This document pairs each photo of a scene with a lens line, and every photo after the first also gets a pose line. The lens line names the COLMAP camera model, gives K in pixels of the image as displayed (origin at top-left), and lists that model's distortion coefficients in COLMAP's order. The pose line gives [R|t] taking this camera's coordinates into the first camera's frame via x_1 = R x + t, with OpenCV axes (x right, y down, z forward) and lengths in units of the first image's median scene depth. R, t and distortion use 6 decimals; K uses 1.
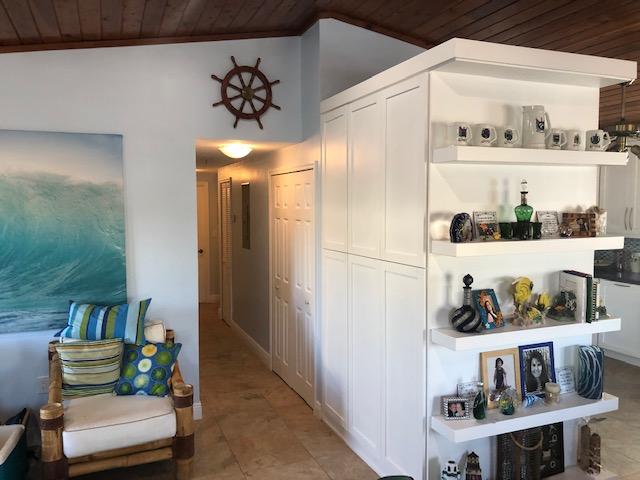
lens RADIAL K [[529.0, 0, 320.5], [0, 529.0, 238.1], [0, 0, 1]] dist [0.003616, -0.005558]
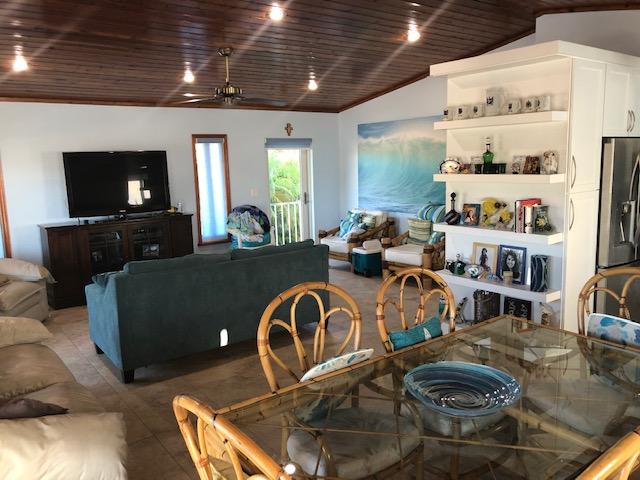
lens RADIAL K [[529.0, 0, 321.0], [0, 529.0, 240.4], [0, 0, 1]] dist [0.003616, -0.005558]
pose [[0.258705, 0.147685, -0.954600, 1.745314], [-0.032251, 0.989013, 0.144268, -0.014372], [0.965418, -0.006536, 0.260625, 0.091200]]
